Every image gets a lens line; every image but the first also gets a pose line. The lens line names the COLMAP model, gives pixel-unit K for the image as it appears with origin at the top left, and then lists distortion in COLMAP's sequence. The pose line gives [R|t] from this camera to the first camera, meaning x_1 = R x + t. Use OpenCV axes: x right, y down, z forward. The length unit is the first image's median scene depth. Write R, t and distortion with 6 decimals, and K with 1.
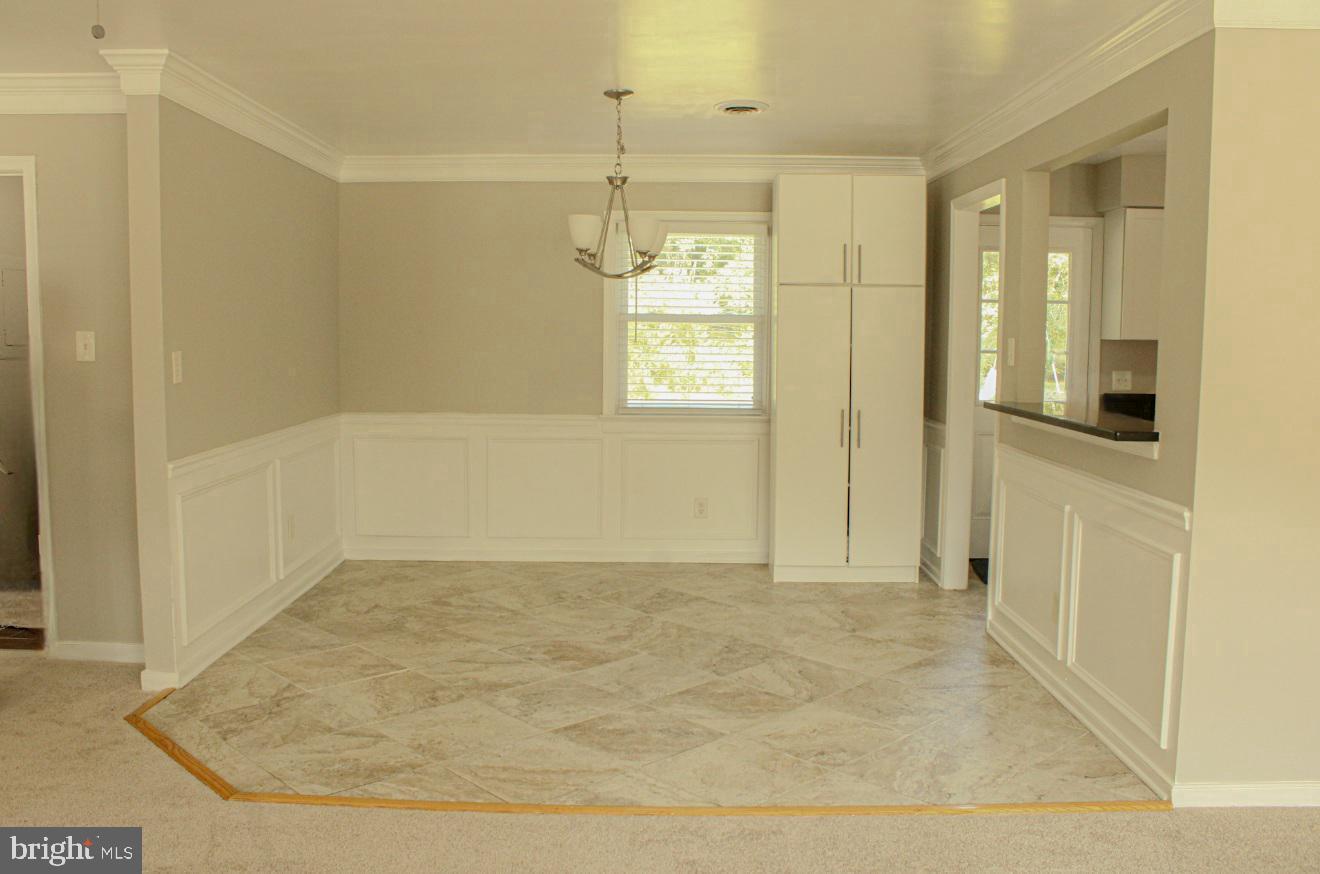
lens RADIAL K [[1091.7, 0, 652.1], [0, 1091.7, 434.8], [0, 0, 1]] dist [-0.163645, 0.146565]
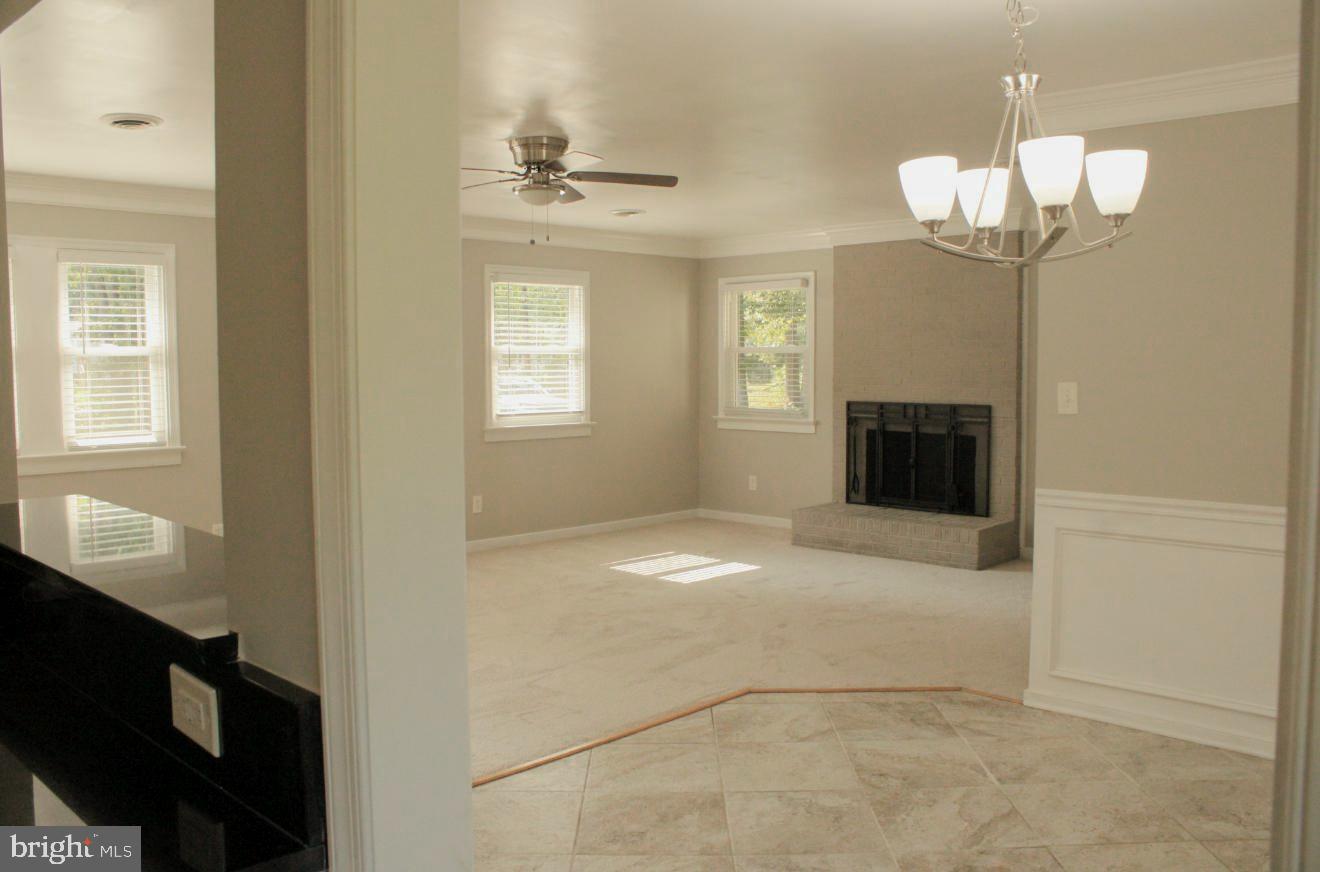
lens RADIAL K [[1091.7, 0, 655.9], [0, 1091.7, 430.5], [0, 0, 1]] dist [-0.163645, 0.146565]
pose [[-0.693401, 0.043509, -0.719237, 0.578412], [-0.068960, 0.989586, 0.126347, -0.142877], [0.717244, 0.137208, -0.683180, 1.503533]]
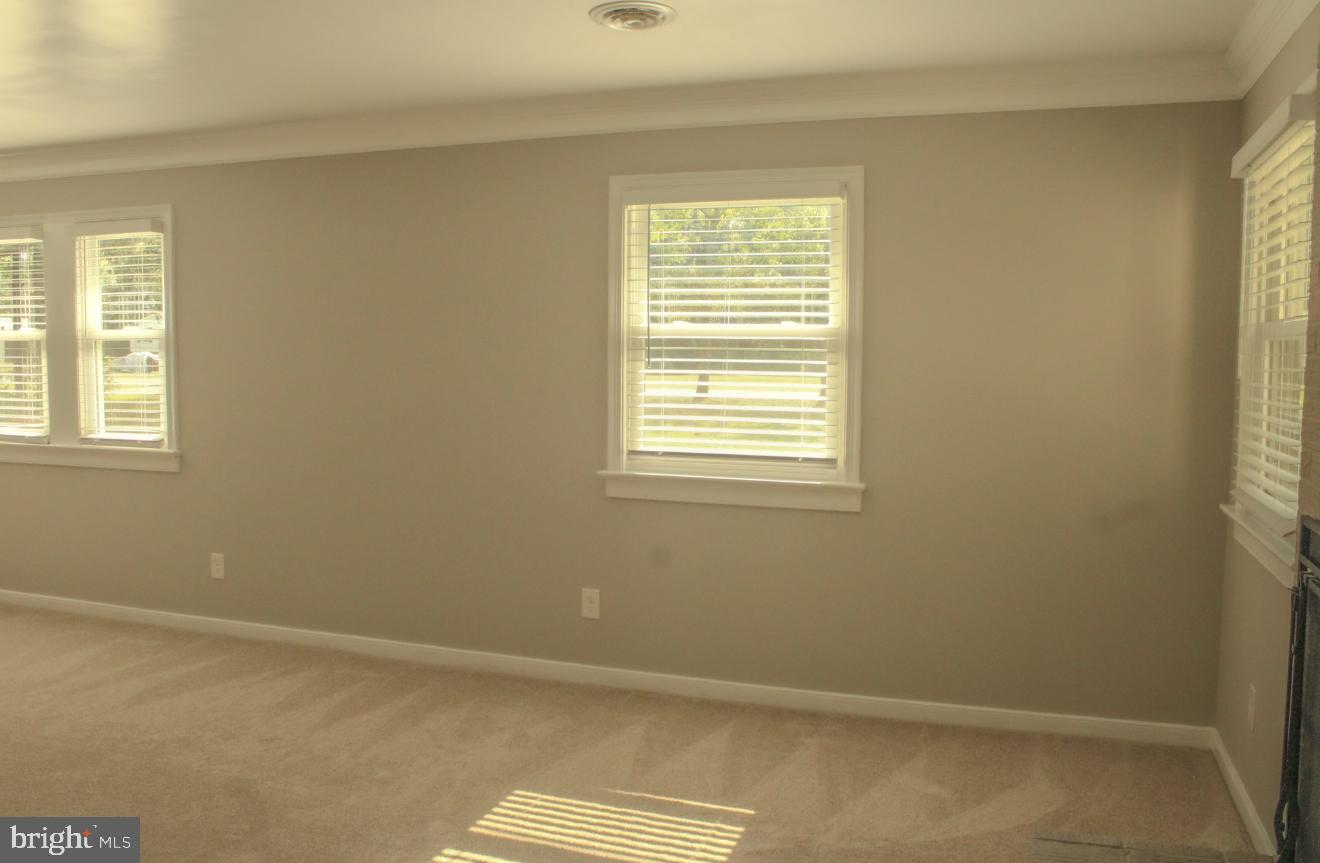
lens RADIAL K [[1091.7, 0, 655.6], [0, 1091.7, 441.4], [0, 0, 1]] dist [-0.163645, 0.146565]
pose [[-0.945019, -0.041896, 0.324321, -1.094157], [0.015249, 0.985035, 0.171680, -0.094512], [-0.326660, 0.167186, -0.930238, 0.917439]]
